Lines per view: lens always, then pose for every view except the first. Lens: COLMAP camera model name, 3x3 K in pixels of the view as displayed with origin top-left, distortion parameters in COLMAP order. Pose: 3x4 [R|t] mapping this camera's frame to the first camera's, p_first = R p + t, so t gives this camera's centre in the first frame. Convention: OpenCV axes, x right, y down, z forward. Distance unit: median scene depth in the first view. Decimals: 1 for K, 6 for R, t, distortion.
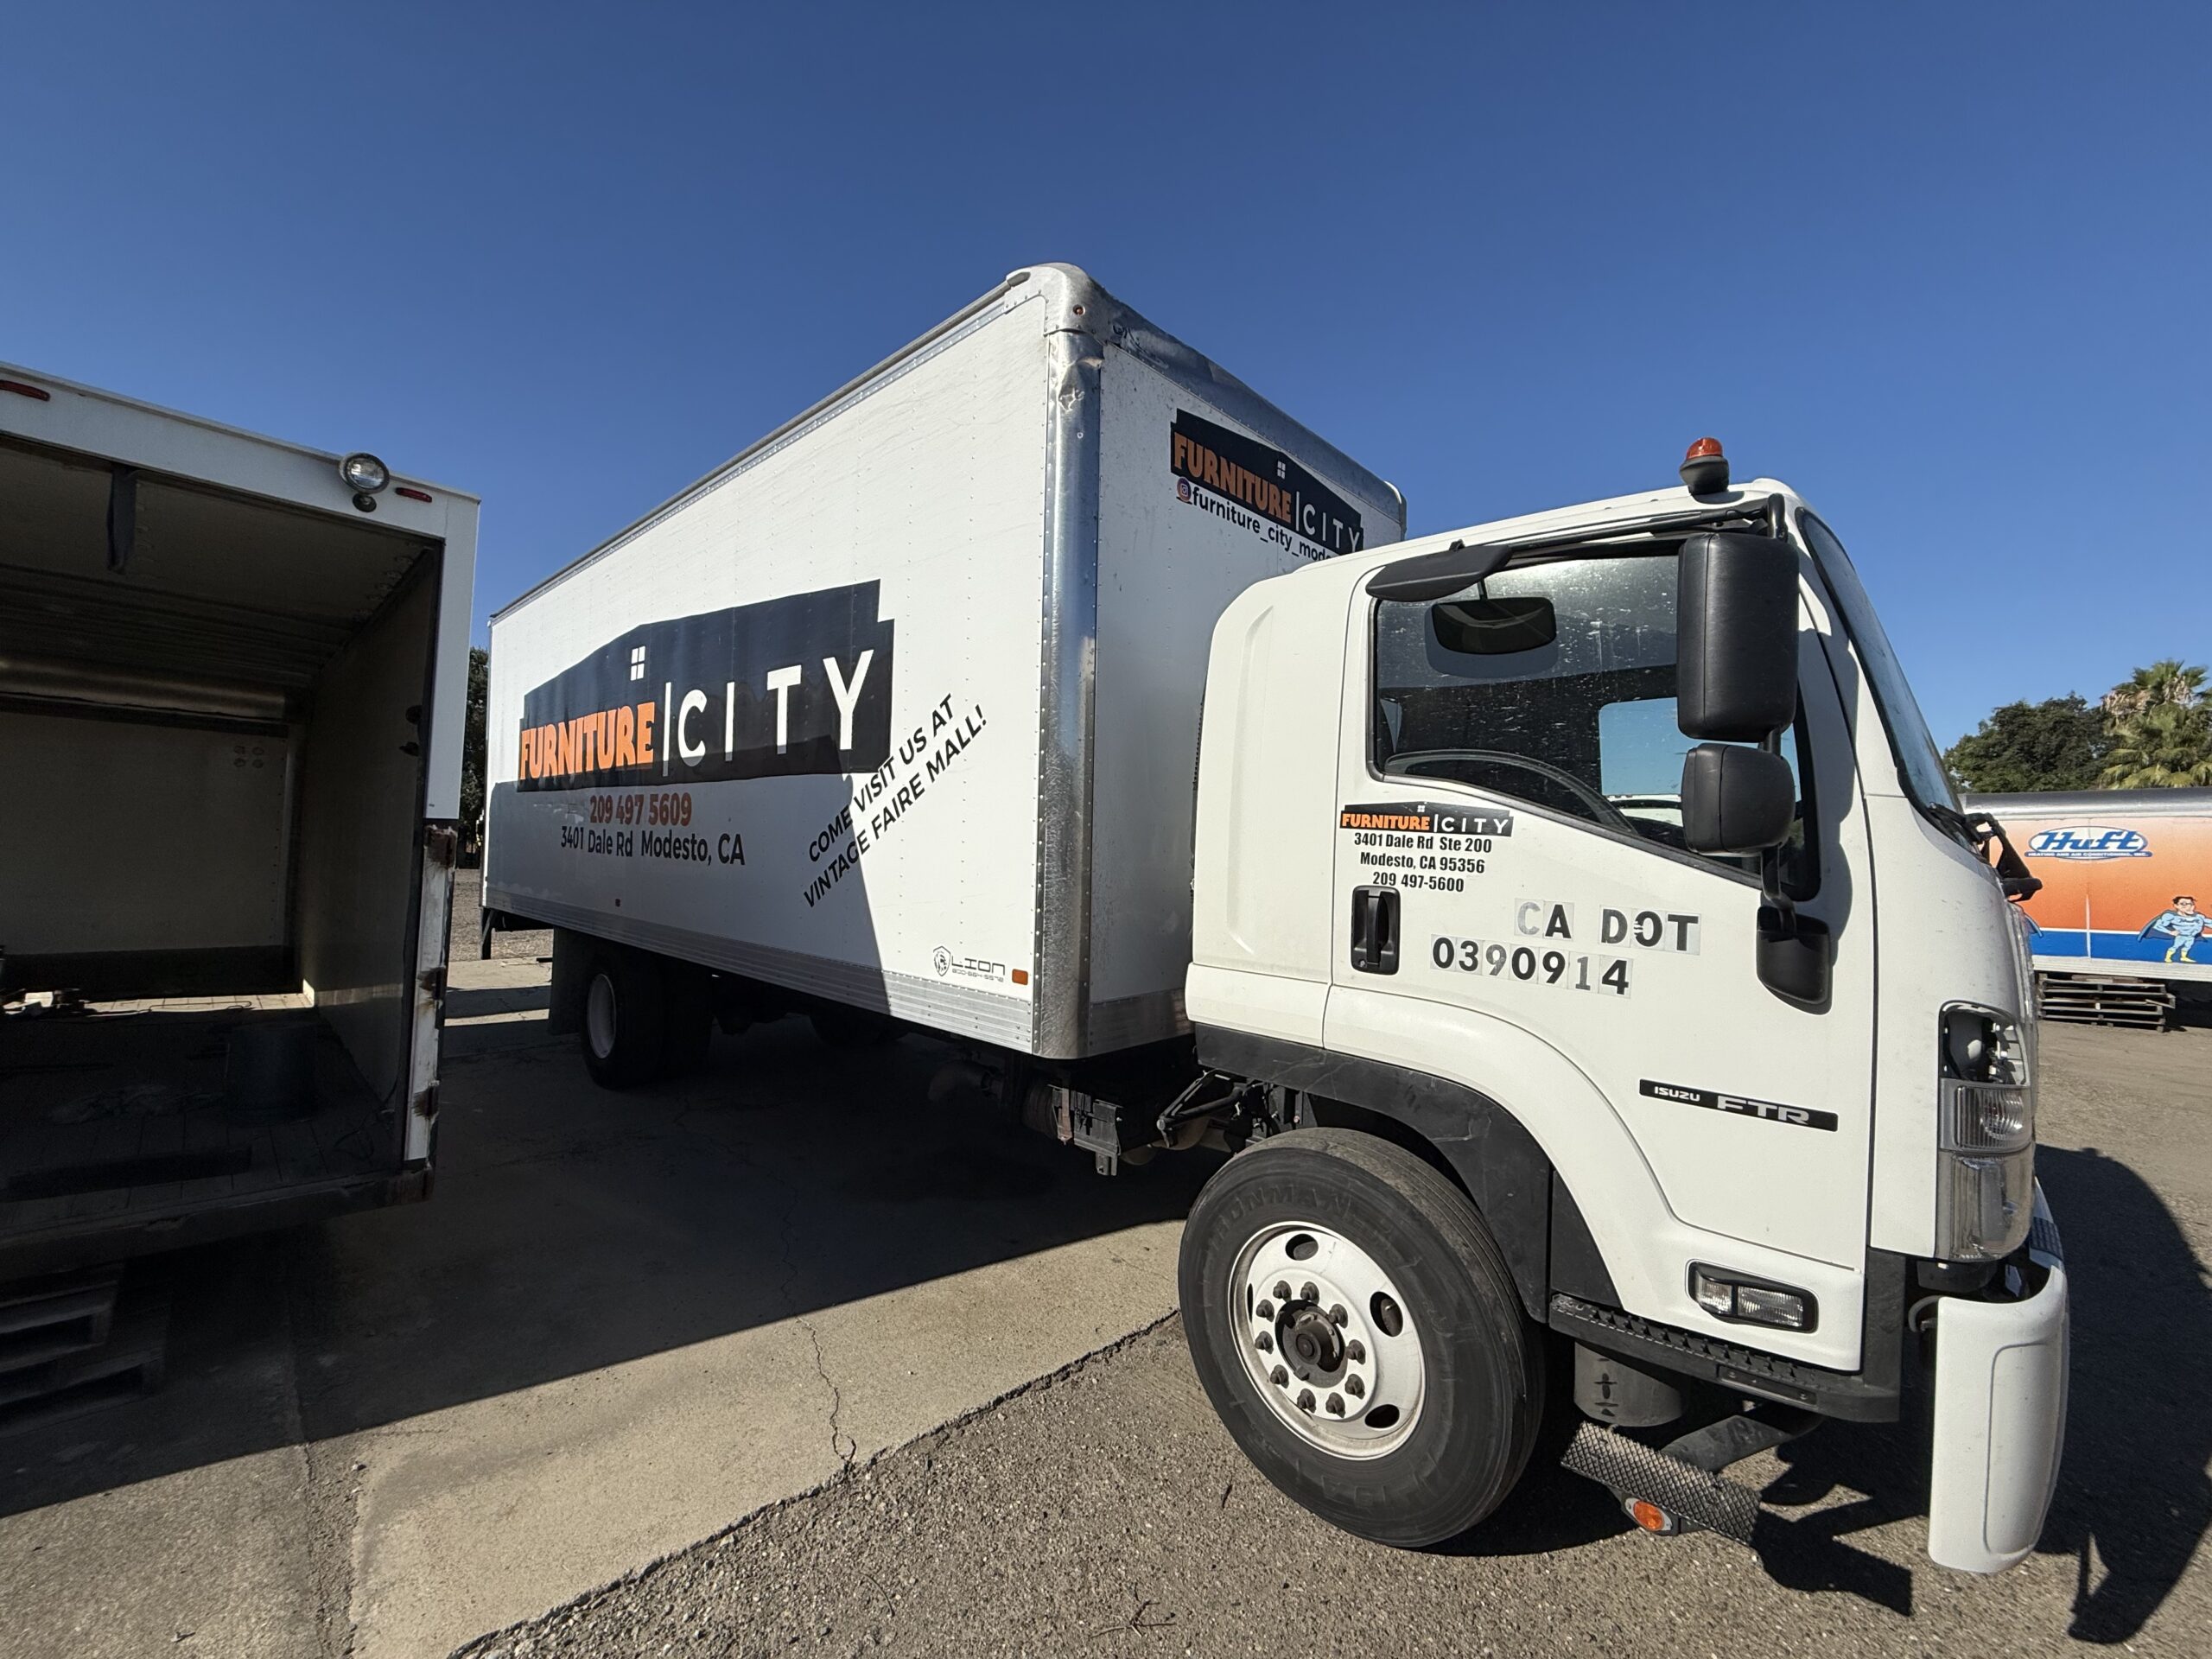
lens RADIAL K [[872.3, 0, 1094.8], [0, 872.3, 828.9], [0, 0, 1]] dist [0.003138, 0.000073]
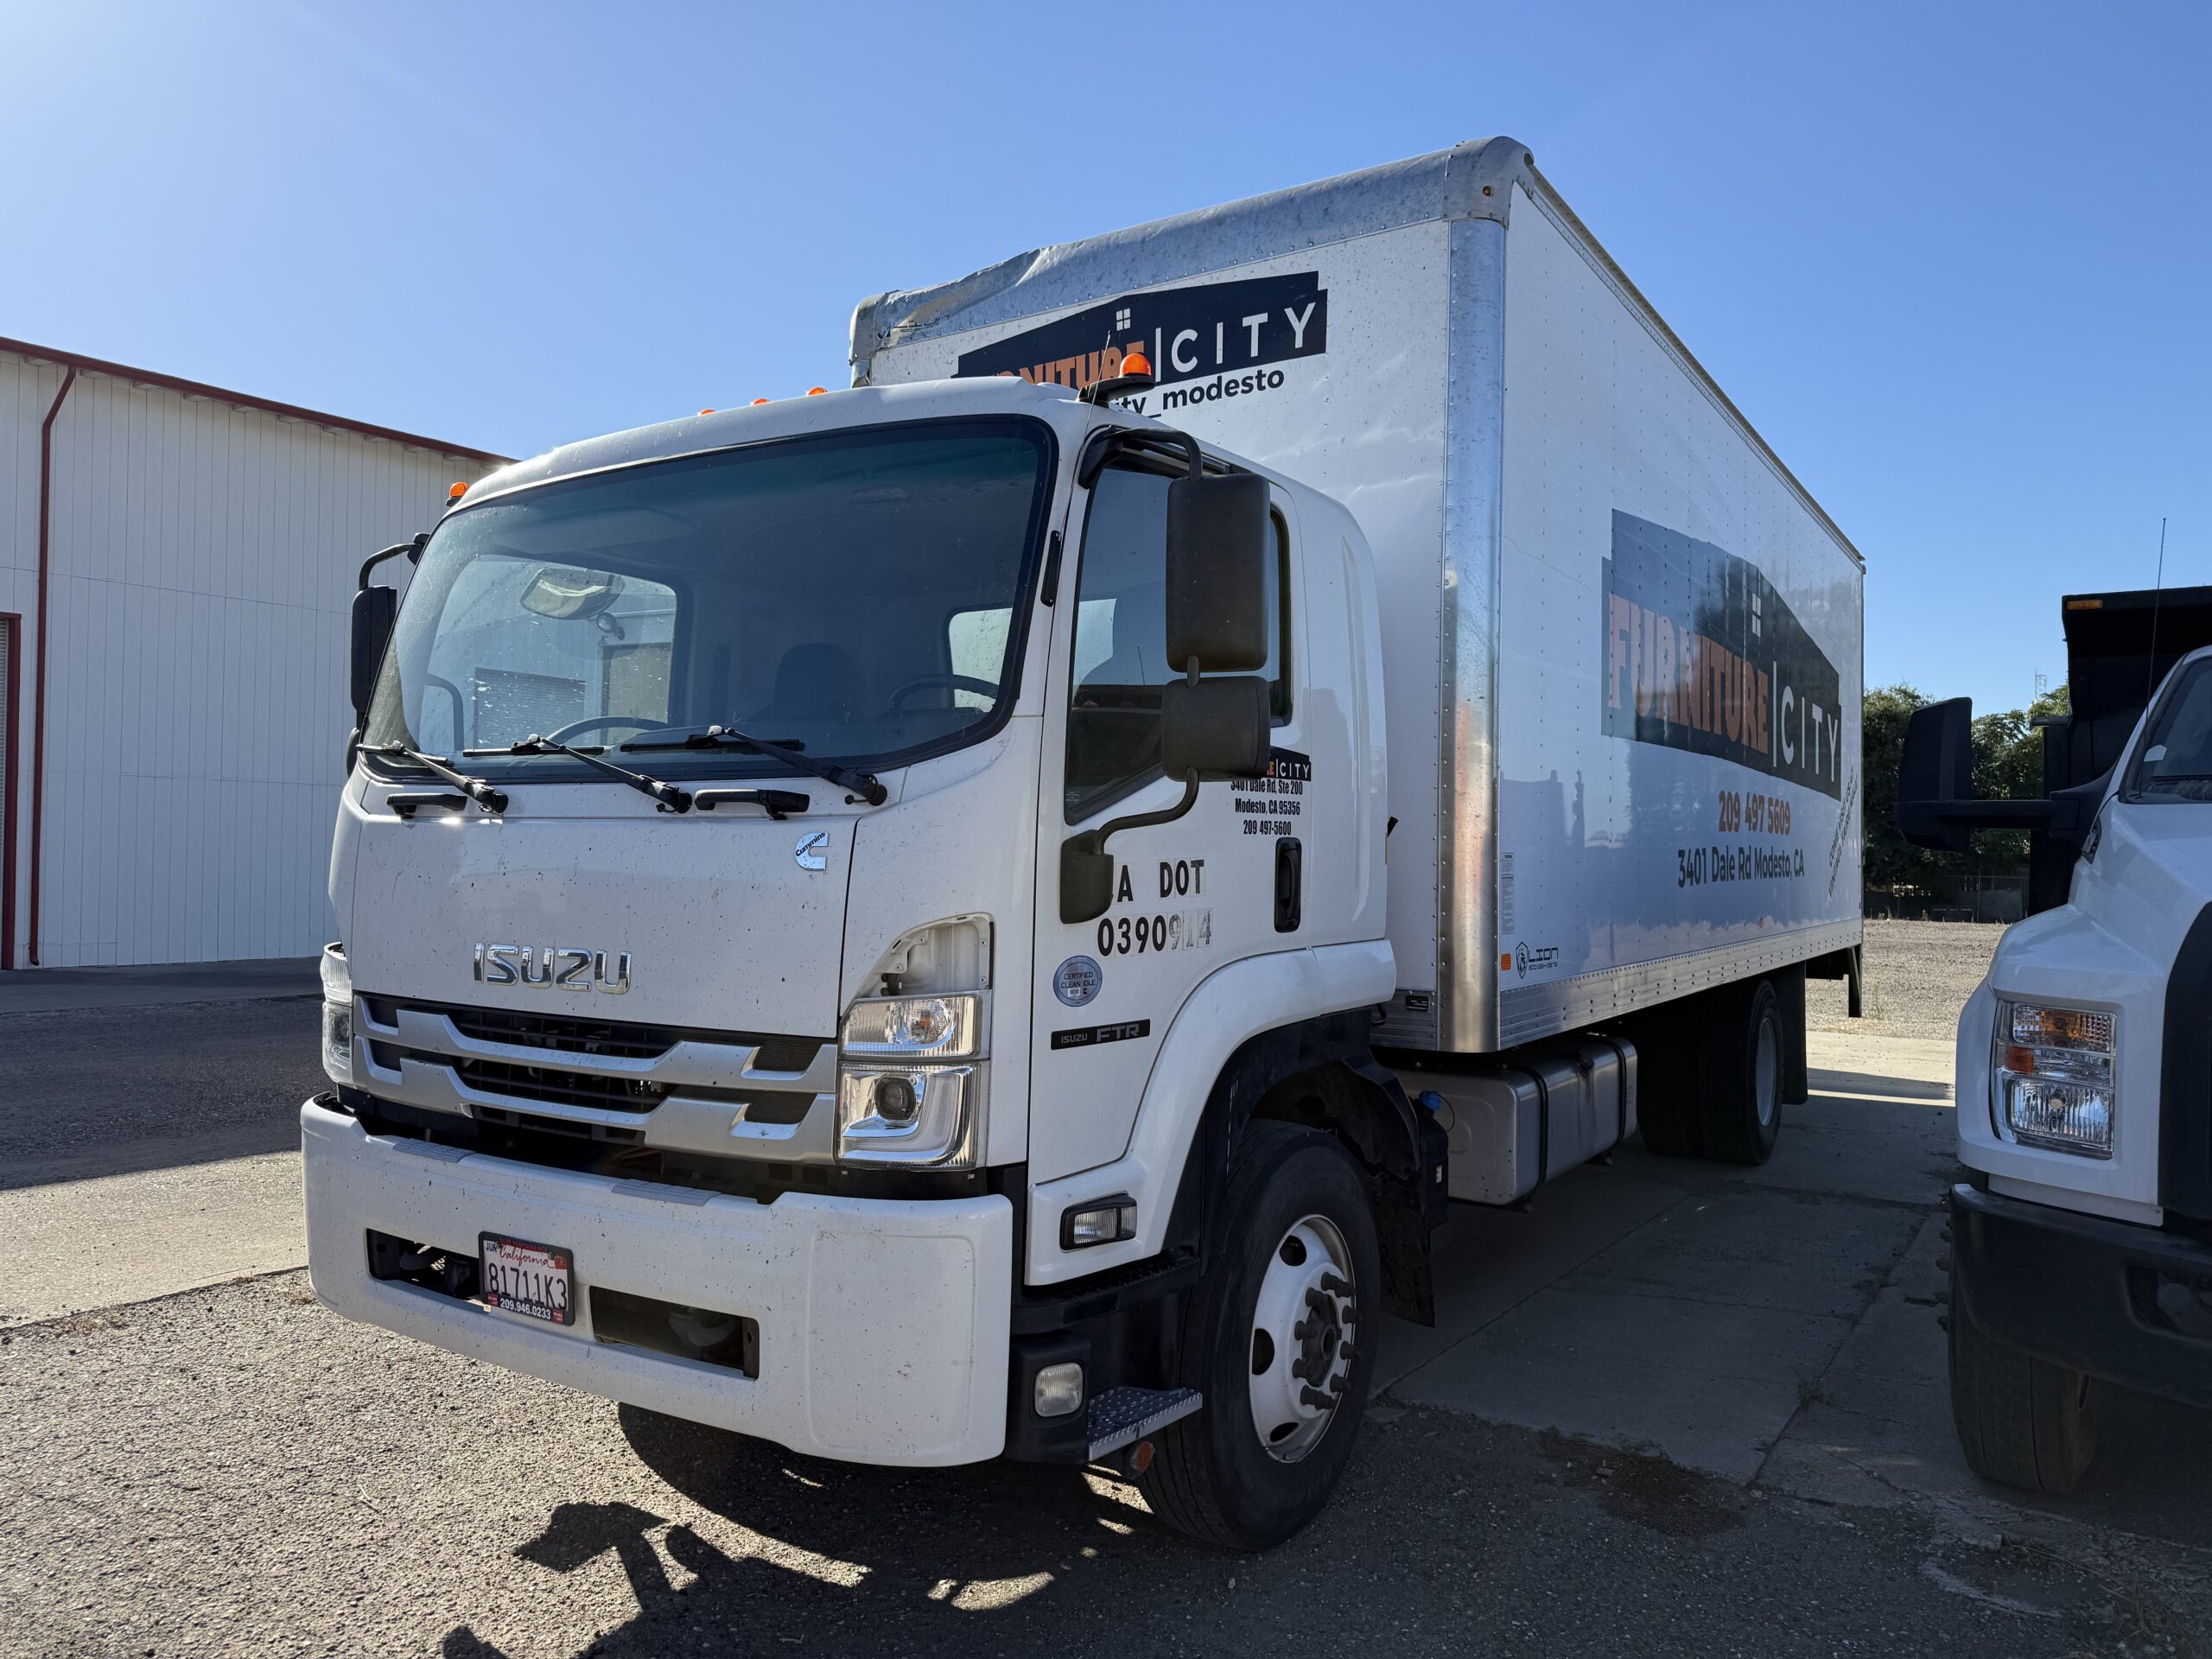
lens RADIAL K [[1514.8, 0, 1106.0], [0, 1514.8, 829.5], [0, 0, 1]] dist [0.151873, -0.246332]
pose [[0.178625, -0.040892, -0.983067, 1.795288], [0.012636, 0.999149, -0.039265, 0.107468], [0.983836, -0.005408, 0.178990, 0.871057]]
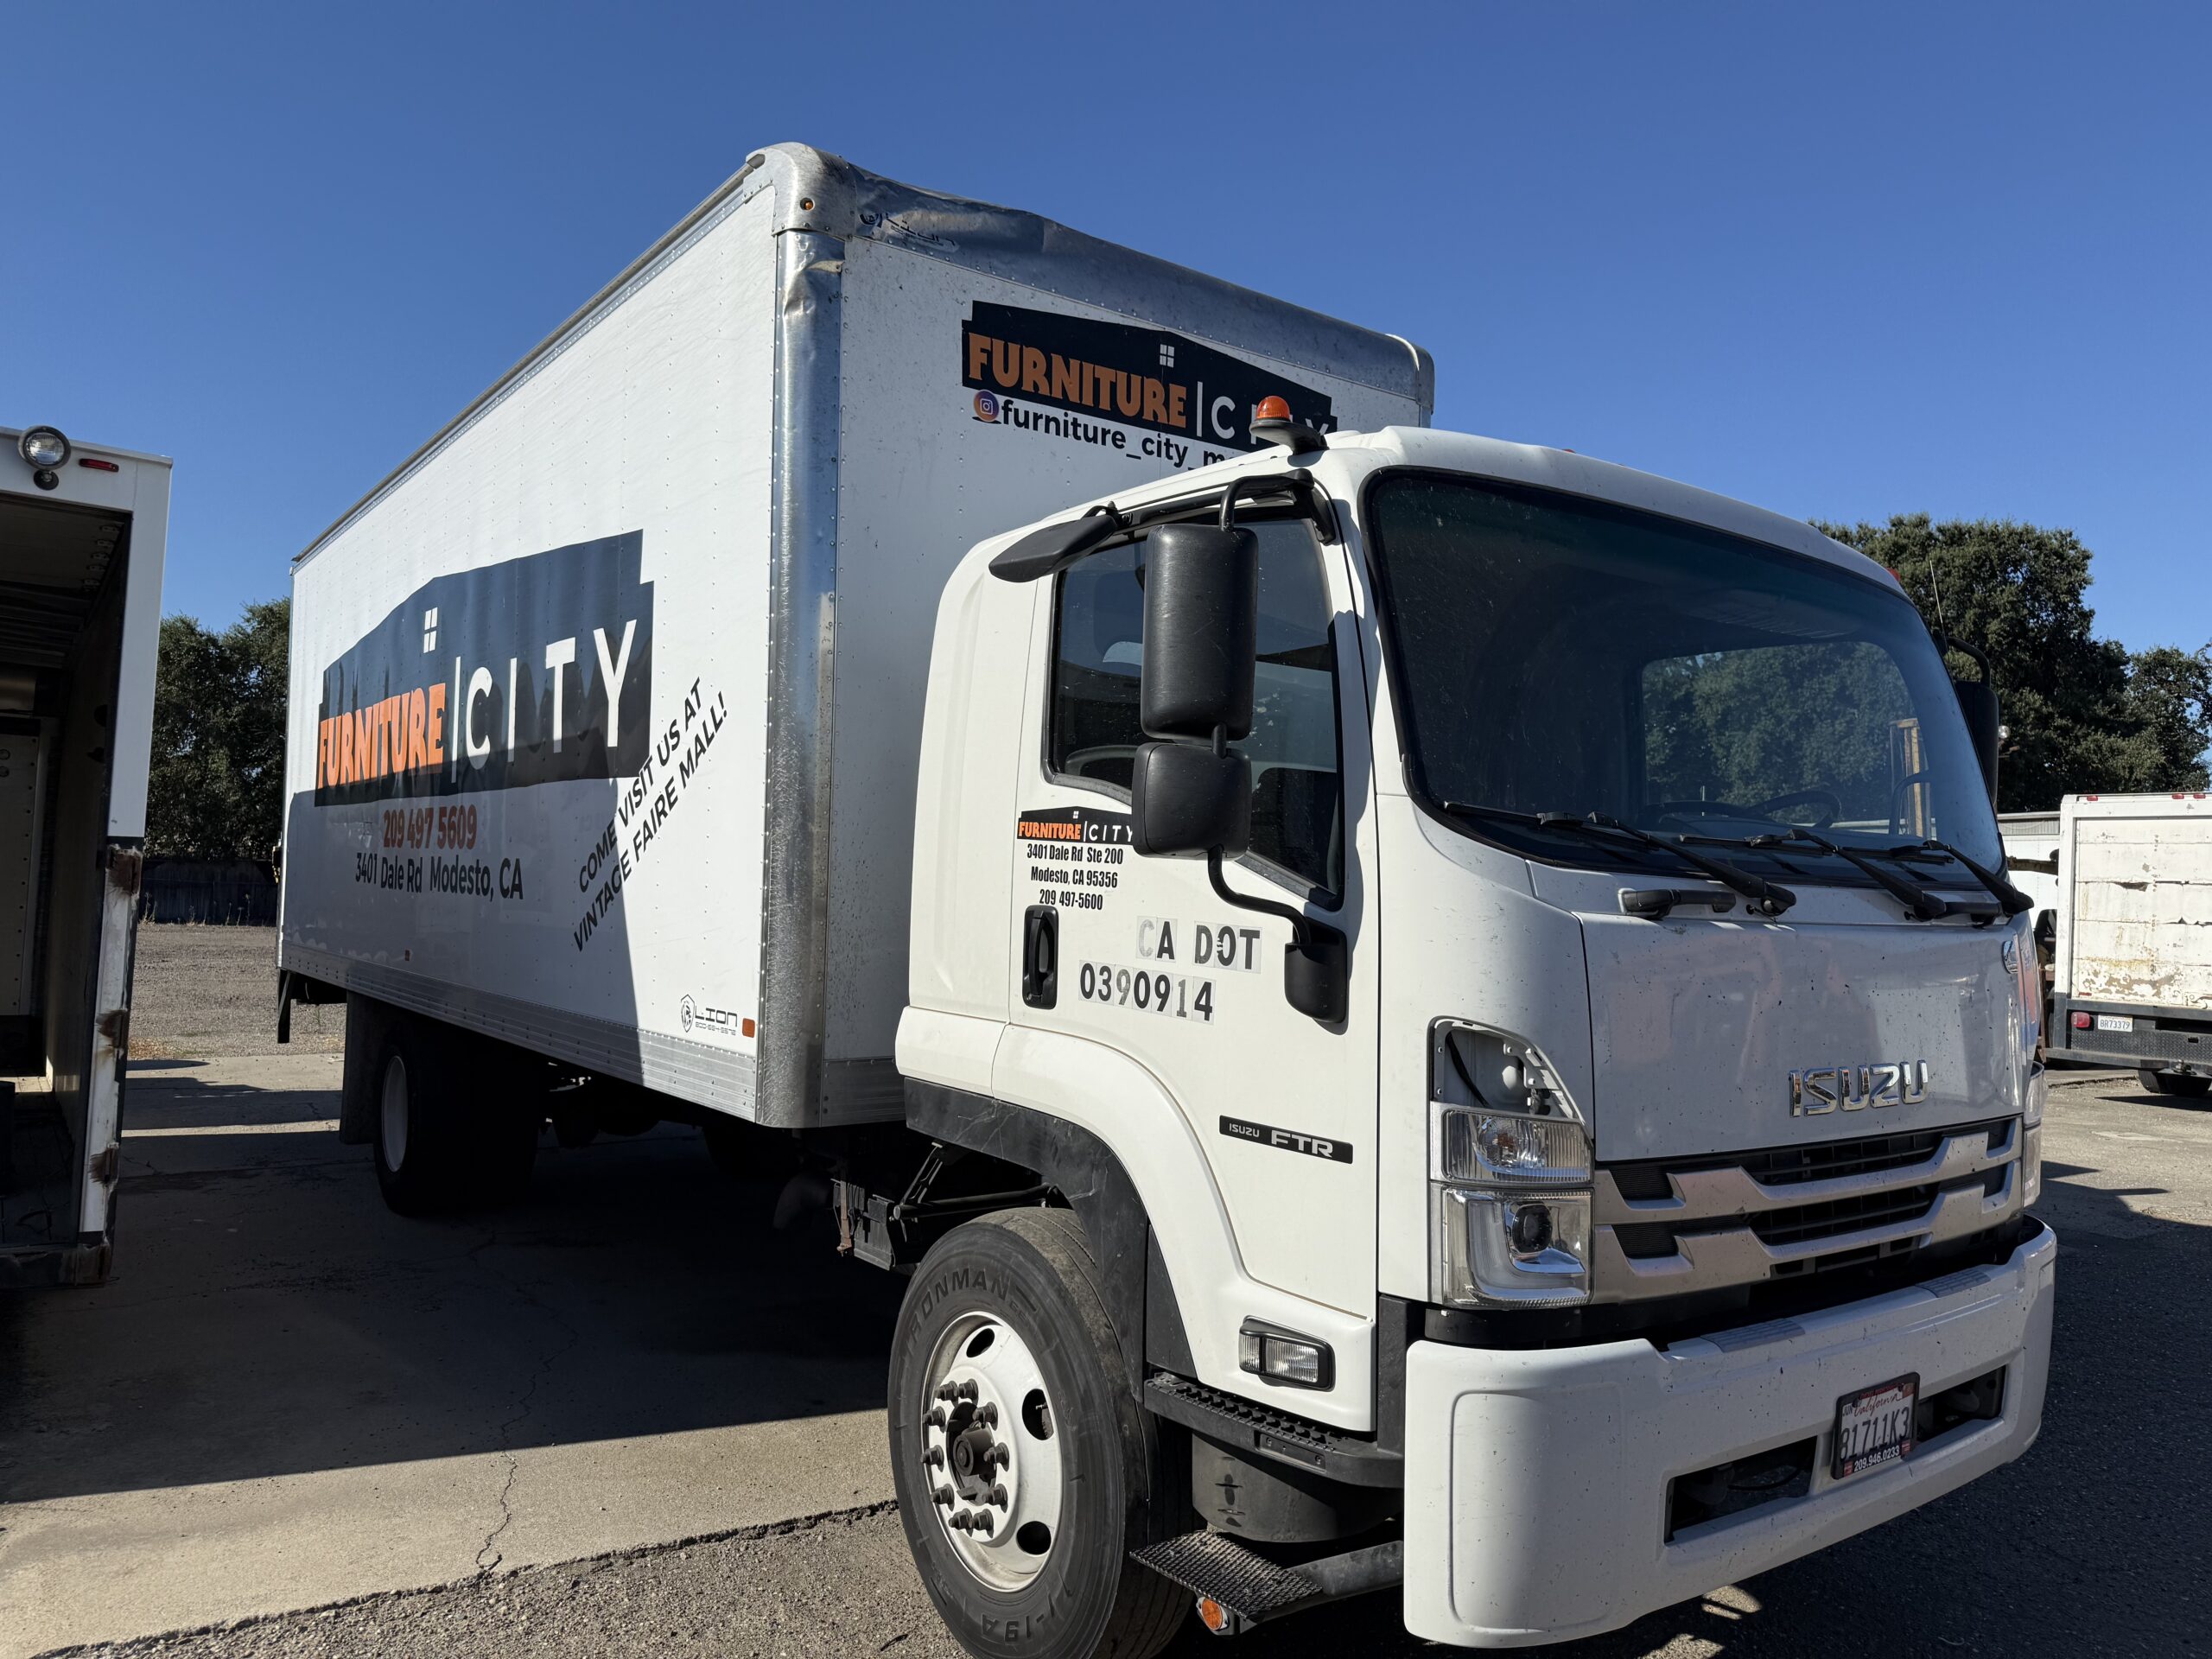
lens RADIAL K [[1526.9, 0, 1087.1], [0, 1526.9, 836.9], [0, 0, 1]] dist [0.145887, -0.208588]
pose [[0.983368, -0.004630, -0.181564, 0.448555], [0.001208, 0.999820, -0.018954, 0.018691], [0.181619, 0.018419, 0.983196, -0.326136]]
